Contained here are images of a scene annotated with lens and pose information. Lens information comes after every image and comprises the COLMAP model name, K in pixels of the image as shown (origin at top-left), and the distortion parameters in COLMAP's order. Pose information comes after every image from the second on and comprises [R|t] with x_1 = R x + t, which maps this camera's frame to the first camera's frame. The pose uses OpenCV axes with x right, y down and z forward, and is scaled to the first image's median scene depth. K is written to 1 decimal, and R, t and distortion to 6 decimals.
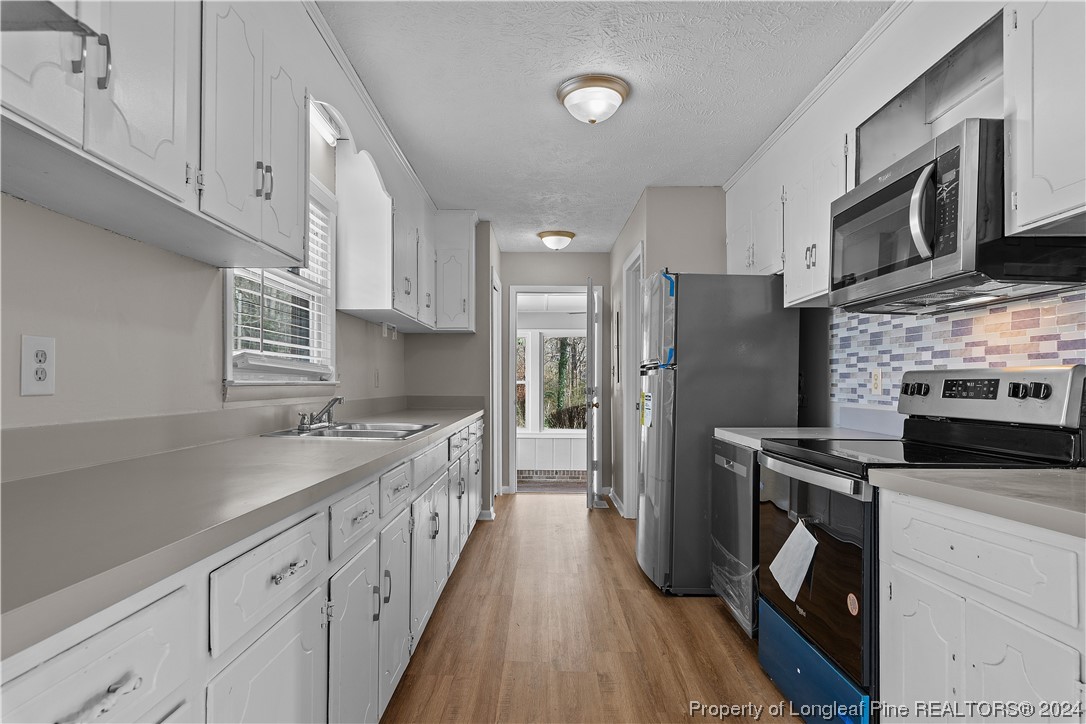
lens RADIAL K [[613.8, 0, 542.9], [0, 613.8, 384.6], [0, 0, 1]] dist [-0.000183, -0.000069]
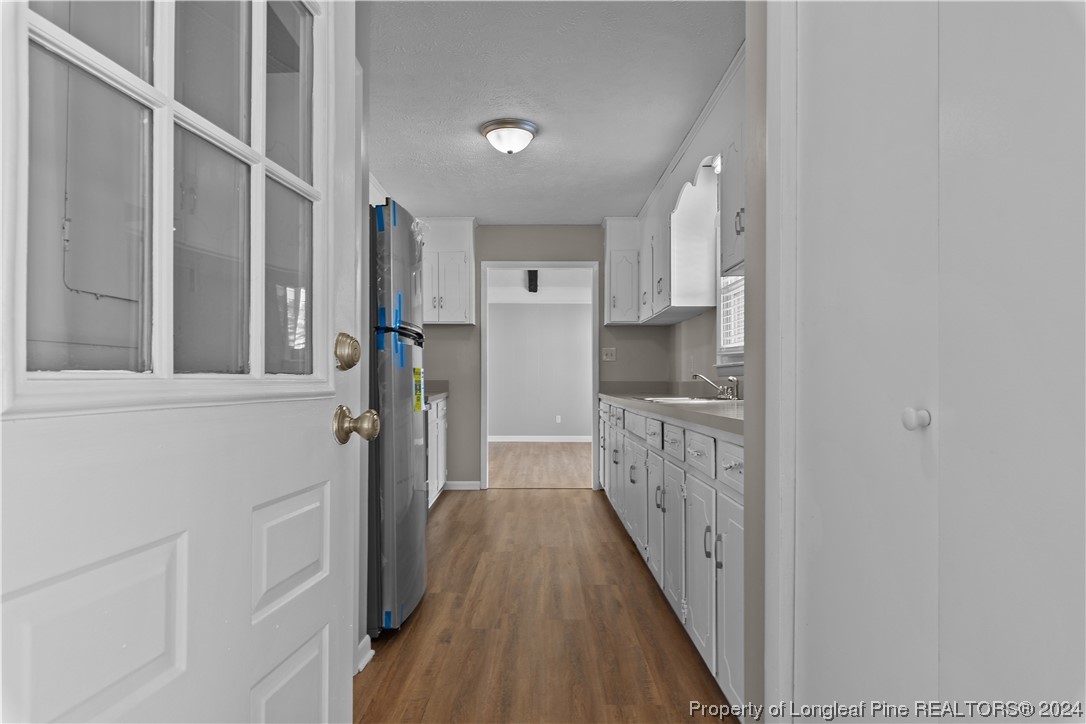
lens RADIAL K [[665.3, 0, 543.0], [0, 665.3, 362.0], [0, 0, 1]] dist [-0.002730, -0.000284]
pose [[-0.999990, -0.003737, -0.002499, 0.017488], [-0.003662, 0.999562, -0.029374, 0.041700], [0.002608, -0.029364, -0.999565, 2.624259]]
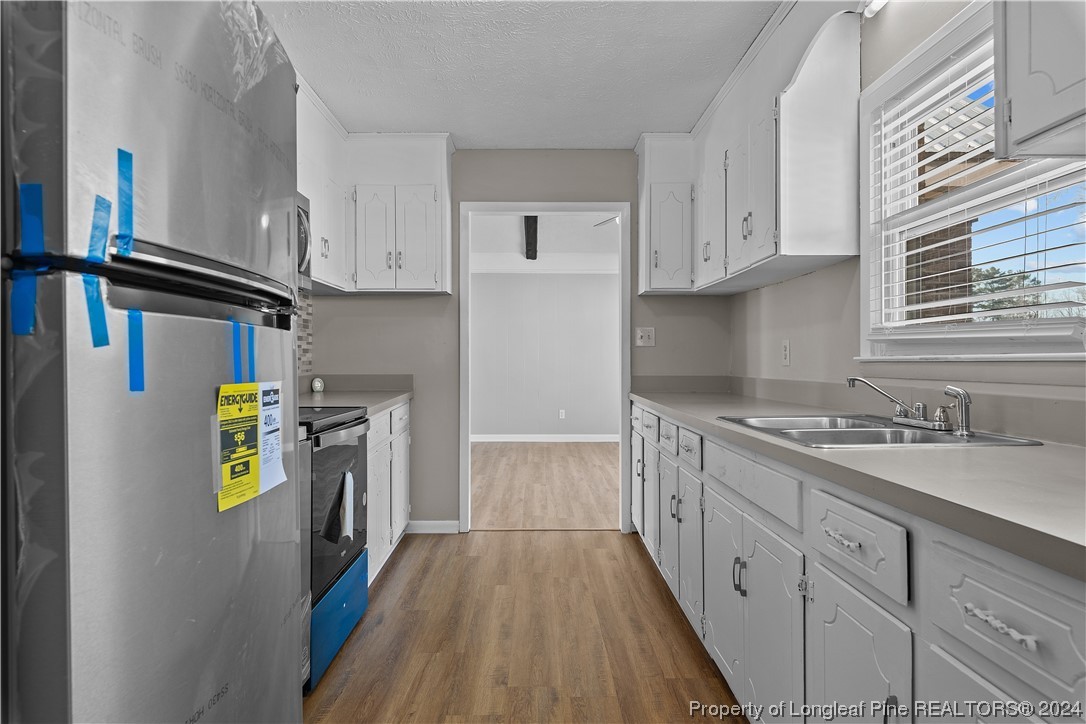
lens RADIAL K [[665.3, 0, 543.0], [0, 665.3, 362.0], [0, 0, 1]] dist [-0.002730, -0.000284]
pose [[-0.999934, -0.004272, -0.010653, 0.046515], [-0.004289, 0.999990, 0.001557, 0.002317], [0.010646, 0.001603, -0.999942, 1.858052]]
